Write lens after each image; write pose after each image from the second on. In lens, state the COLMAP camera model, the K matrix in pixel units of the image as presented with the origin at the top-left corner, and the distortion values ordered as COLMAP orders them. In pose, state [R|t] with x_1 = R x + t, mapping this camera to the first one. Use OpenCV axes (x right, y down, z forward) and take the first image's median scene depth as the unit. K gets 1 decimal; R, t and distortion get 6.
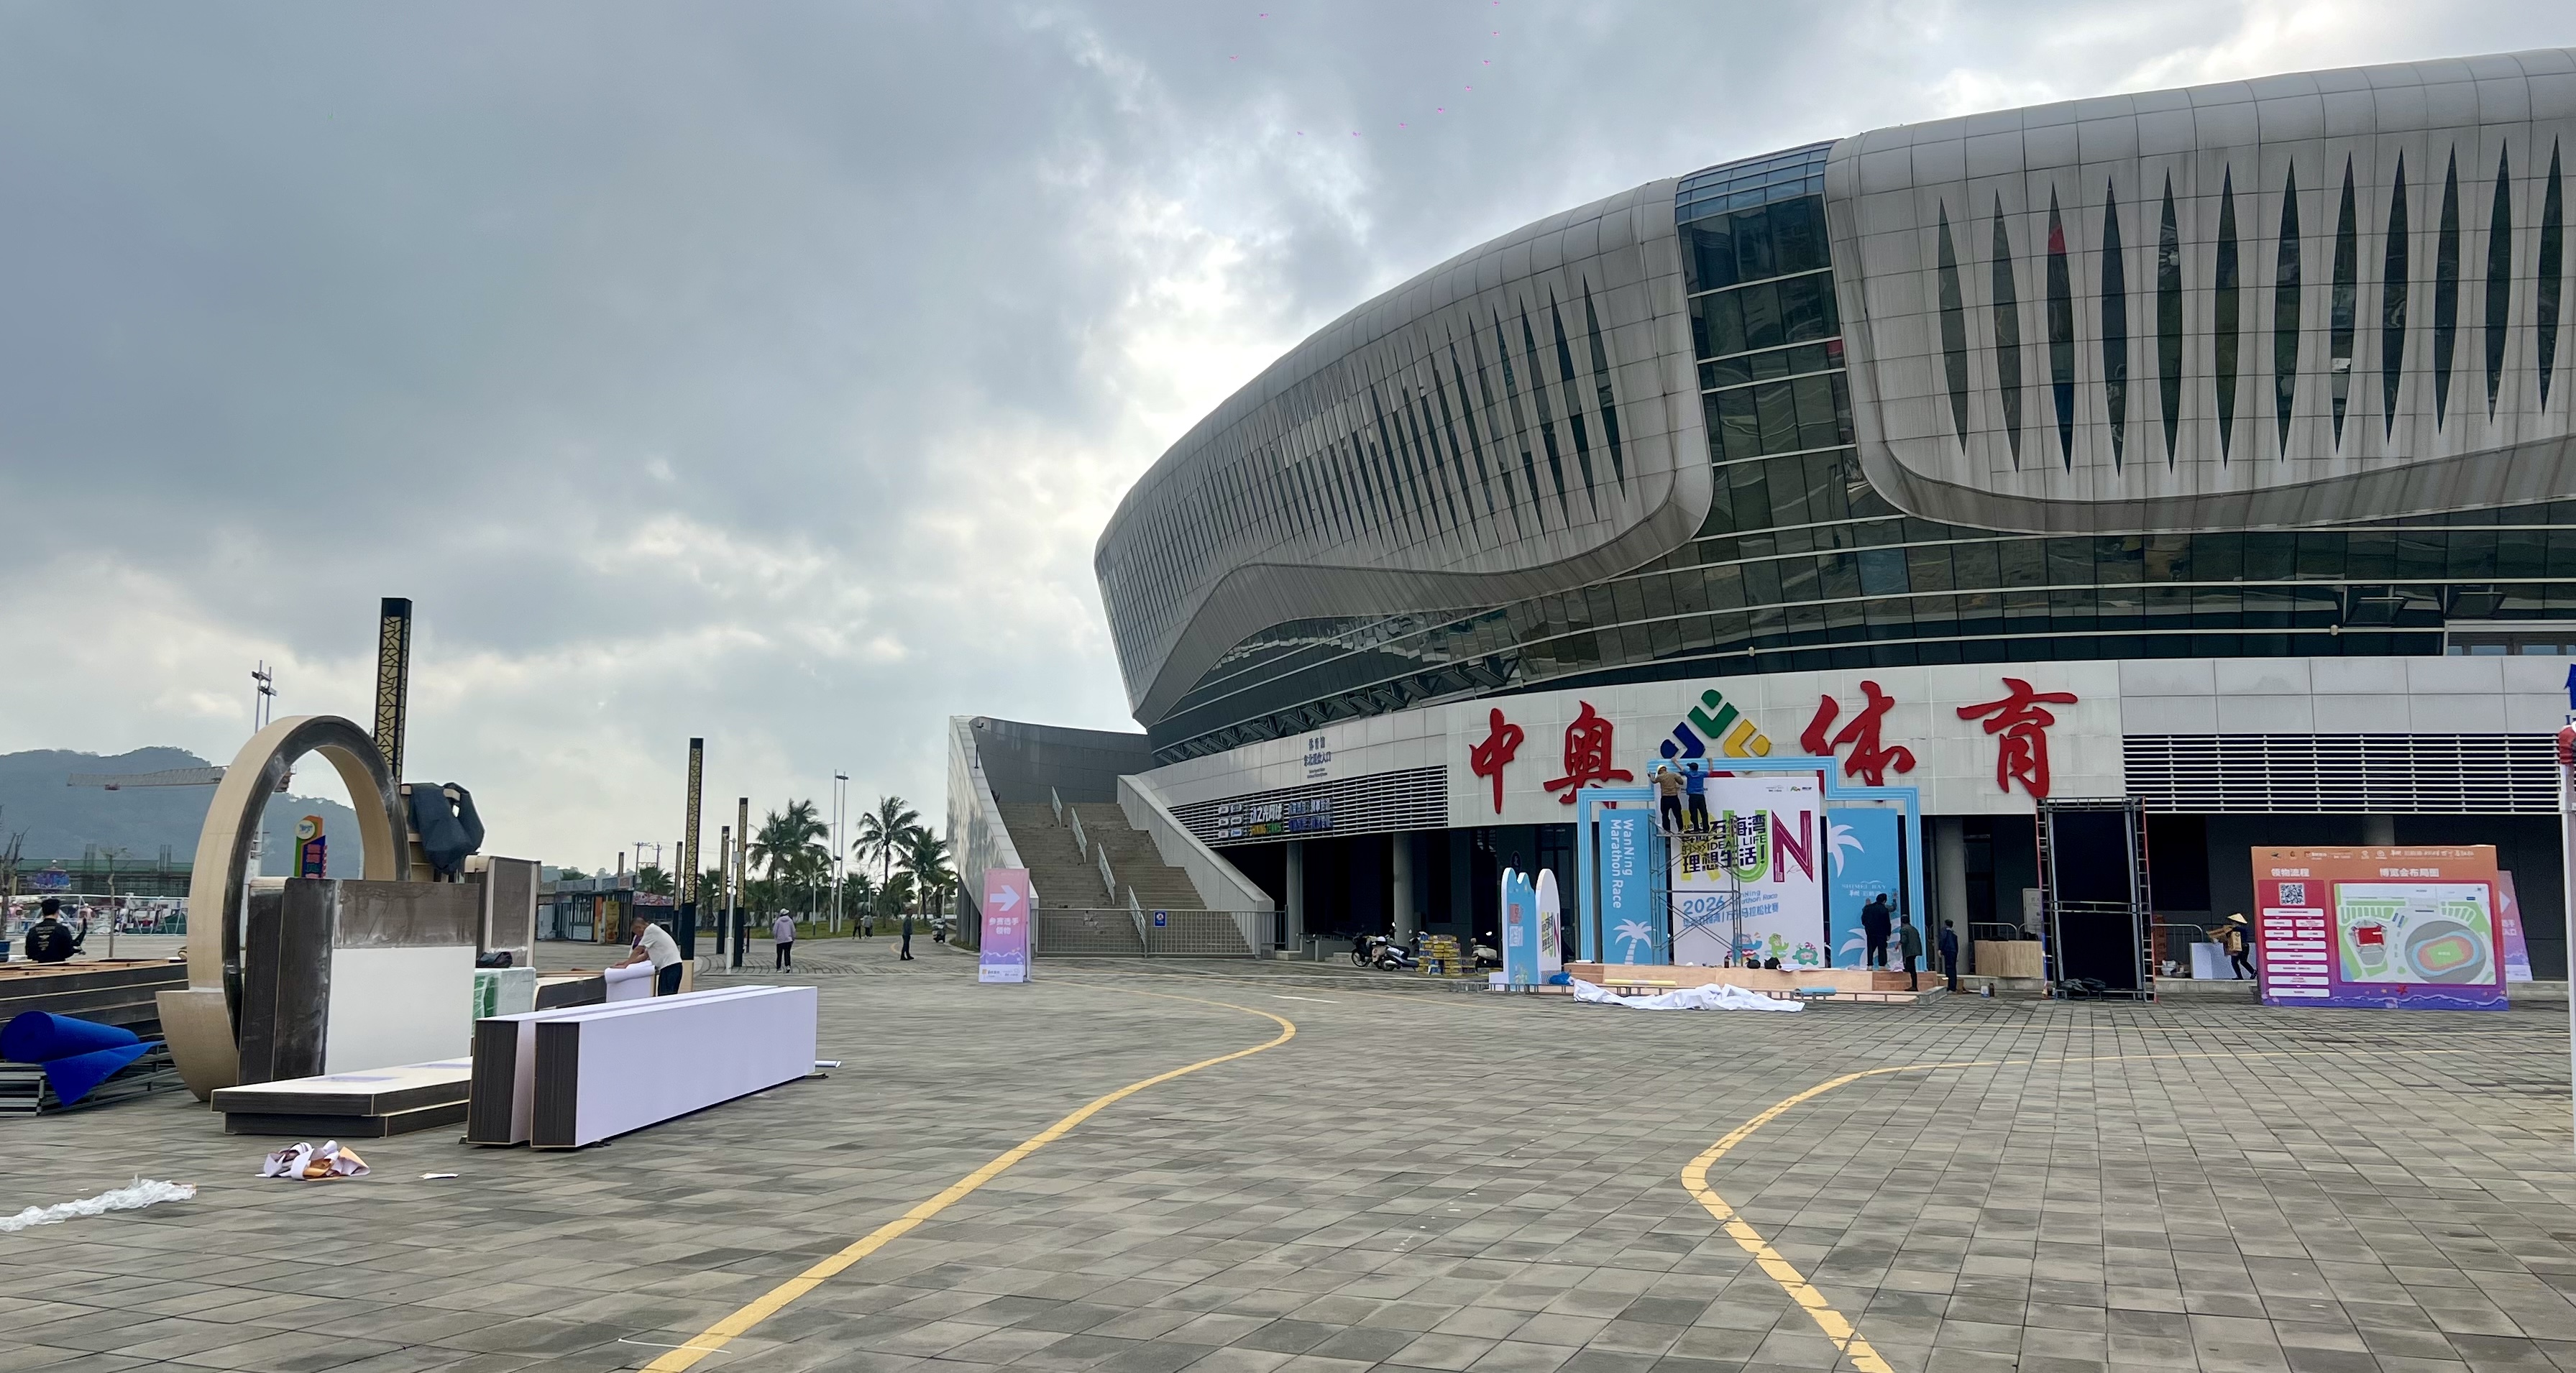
lens RADIAL K [[1887.7, 0, 1287.5], [0, 1887.7, 688.5], [0, 0, 1]] dist [0.000276, -0.001121]
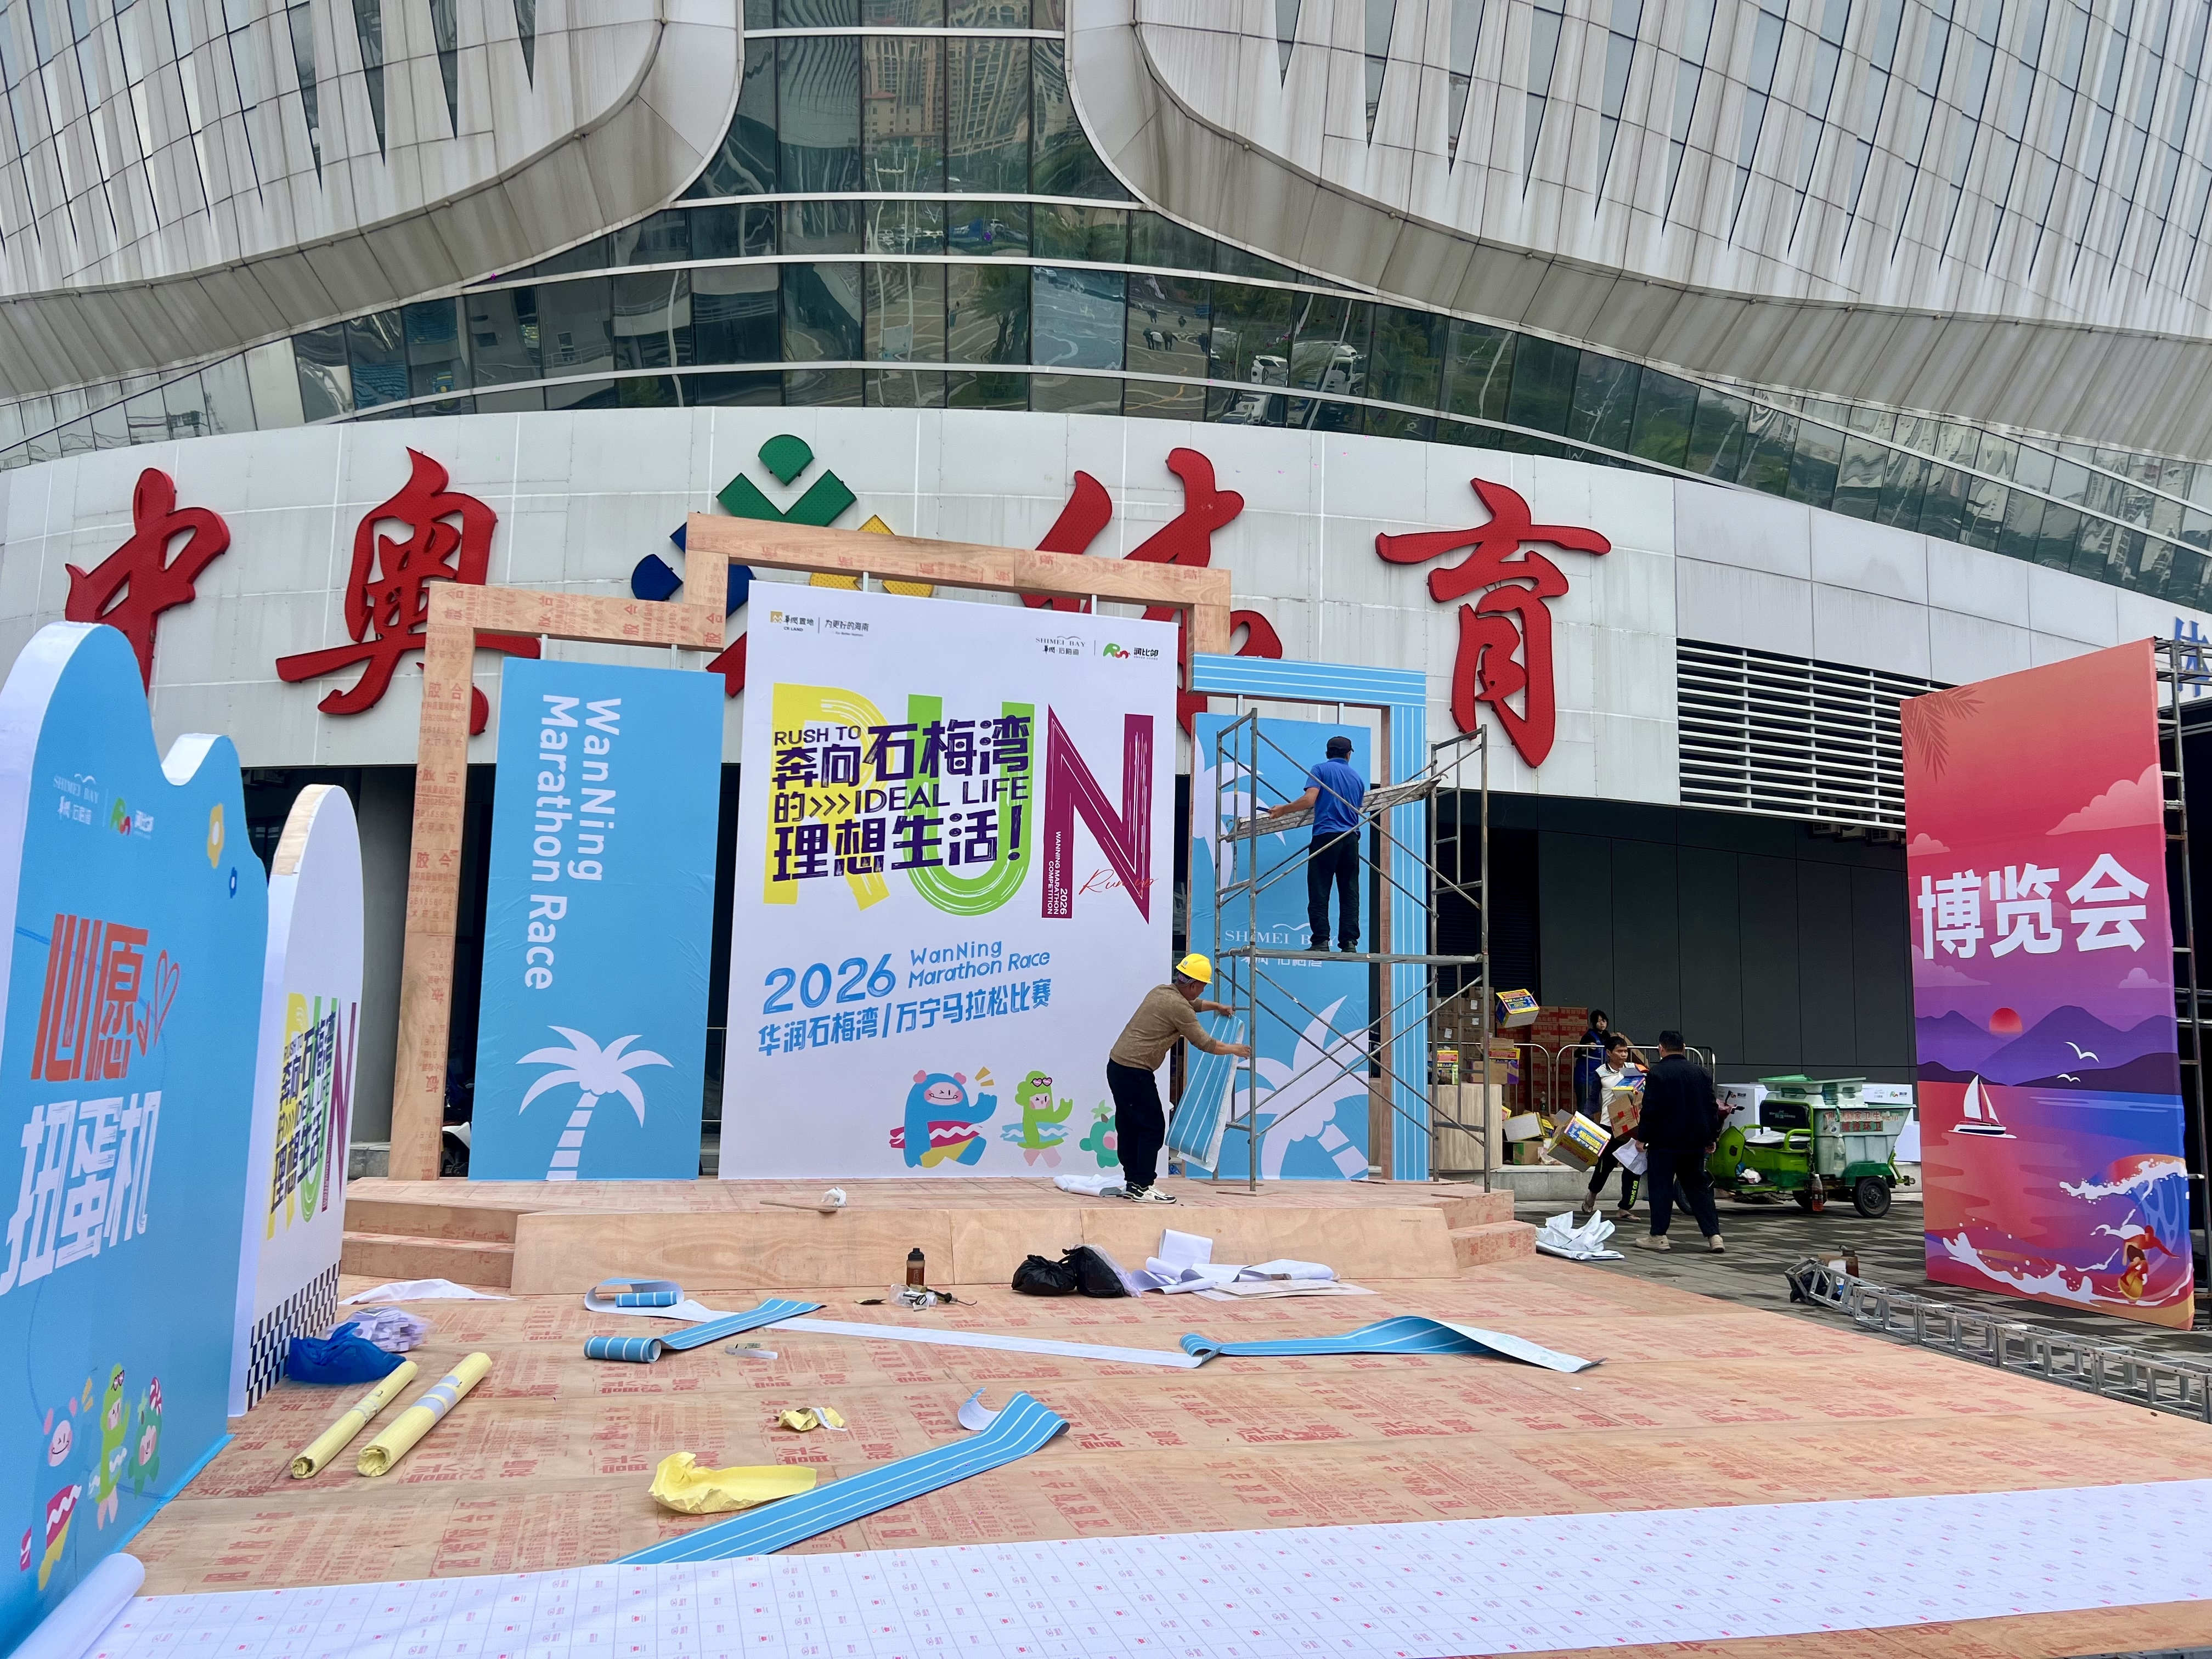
lens RADIAL K [[1677.5, 0, 1099.1], [0, 1677.5, 782.5], [0, 0, 1]] dist [0.029171, -0.010147]
pose [[0.815941, 0.089739, 0.571128, 0.090071], [-0.082193, 0.995851, -0.039049, 0.085173], [-0.572262, -0.015081, 0.819932, 0.716756]]
